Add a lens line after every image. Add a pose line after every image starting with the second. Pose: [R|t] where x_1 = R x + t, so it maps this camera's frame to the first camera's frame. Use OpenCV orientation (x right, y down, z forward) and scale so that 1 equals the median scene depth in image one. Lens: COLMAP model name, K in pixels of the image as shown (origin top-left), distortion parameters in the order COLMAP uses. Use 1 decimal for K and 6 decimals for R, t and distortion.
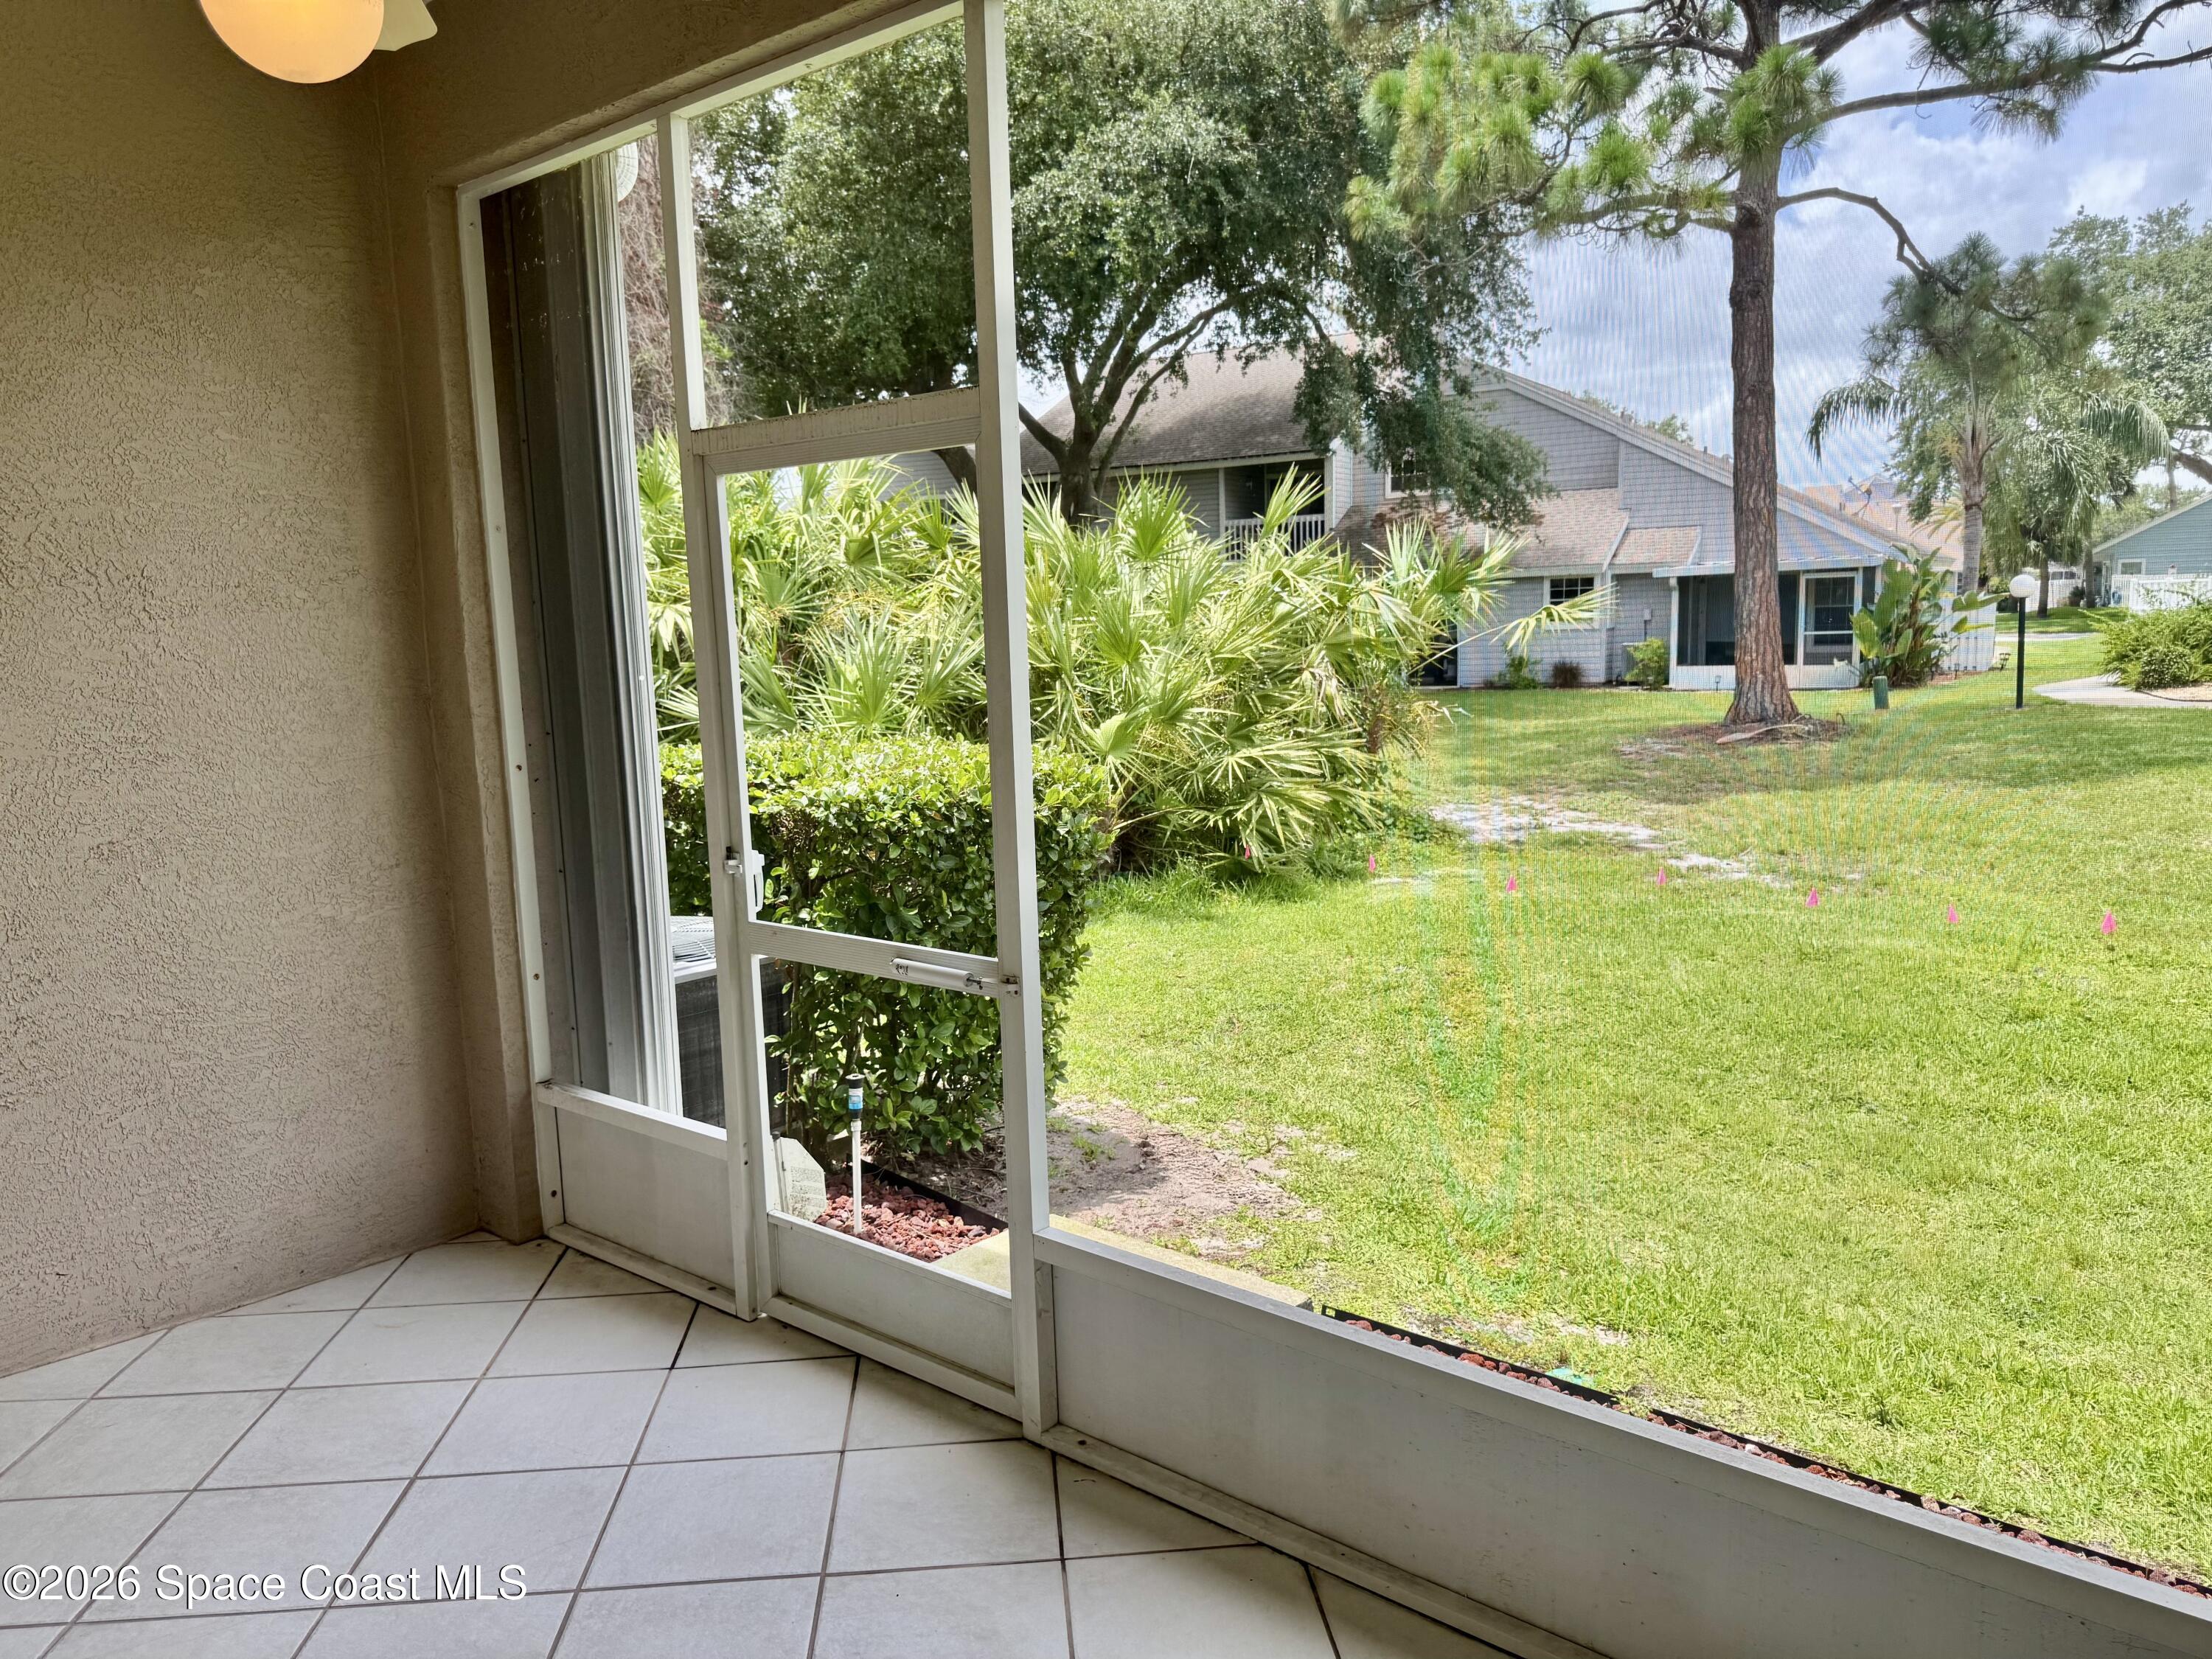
lens RADIAL K [[1558.6, 0, 1105.6], [0, 1558.6, 821.8], [0, 0, 1]] dist [0.076741, -0.096476]
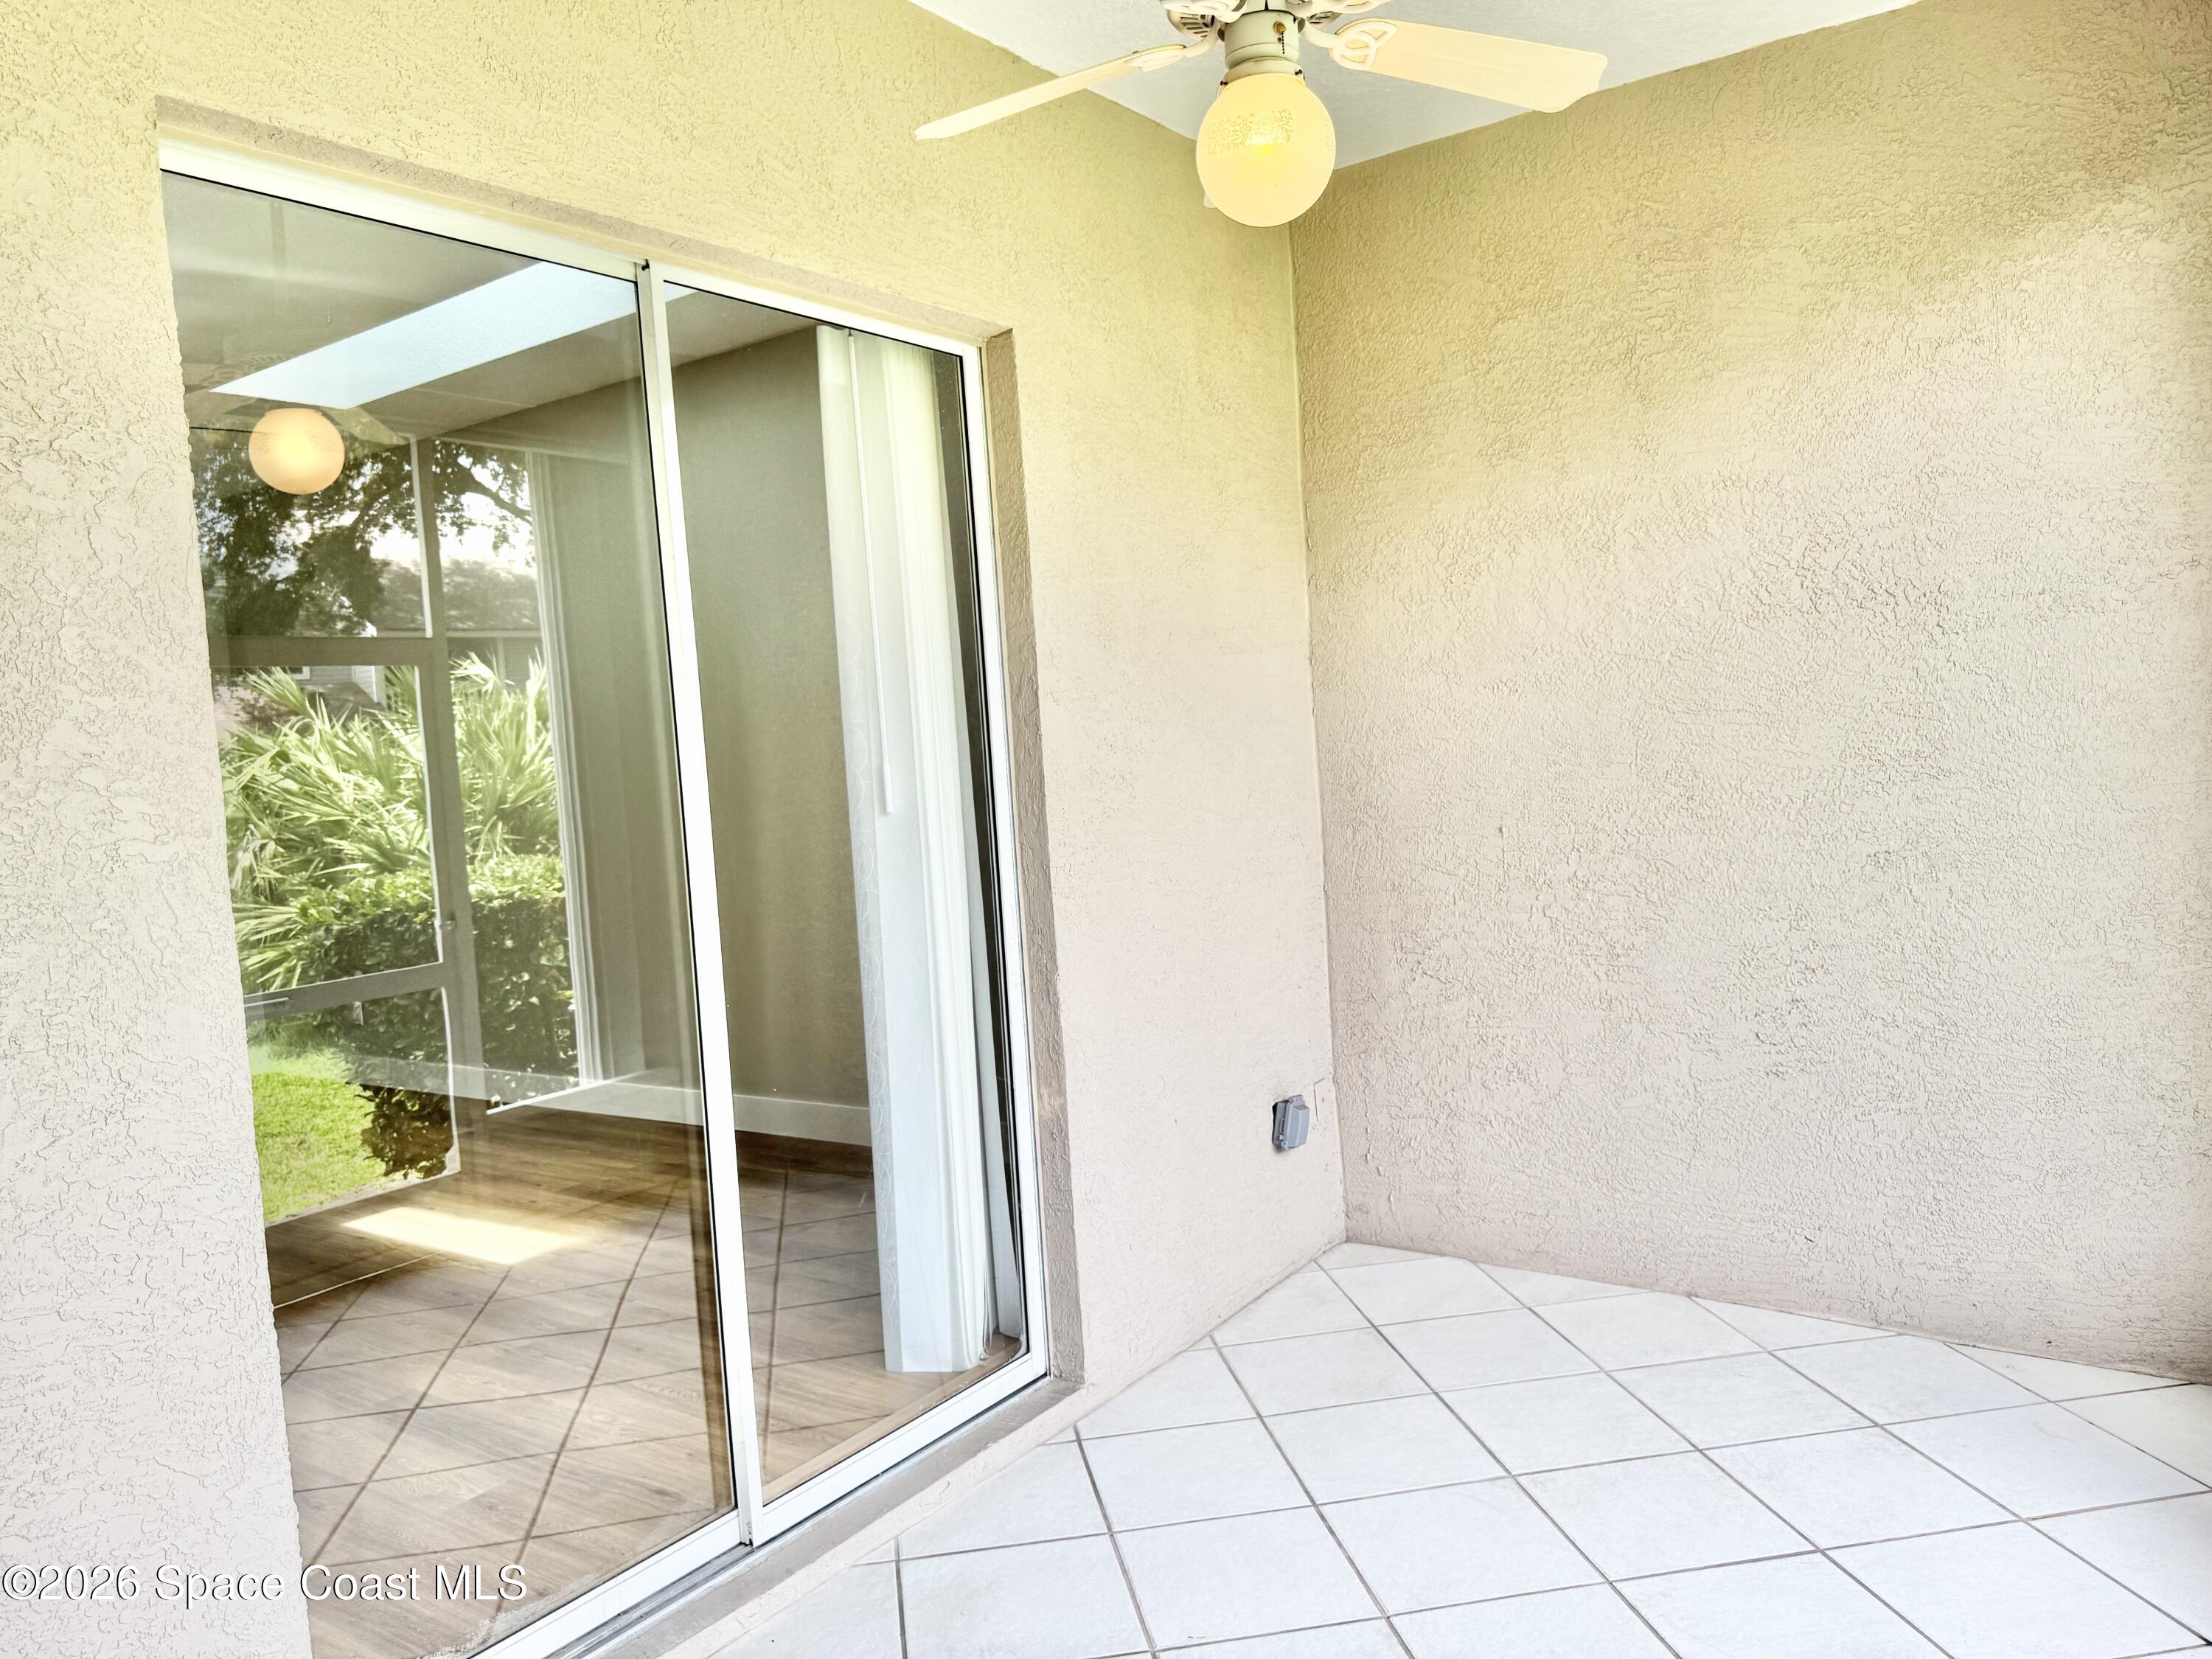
lens RADIAL K [[1558.6, 0, 1107.1], [0, 1558.6, 821.9], [0, 0, 1]] dist [0.076741, -0.096476]
pose [[0.094545, 0.079137, -0.992370, 0.341907], [-0.067771, 0.995035, 0.072893, -0.046017], [0.993211, 0.060362, 0.099439, 0.375496]]
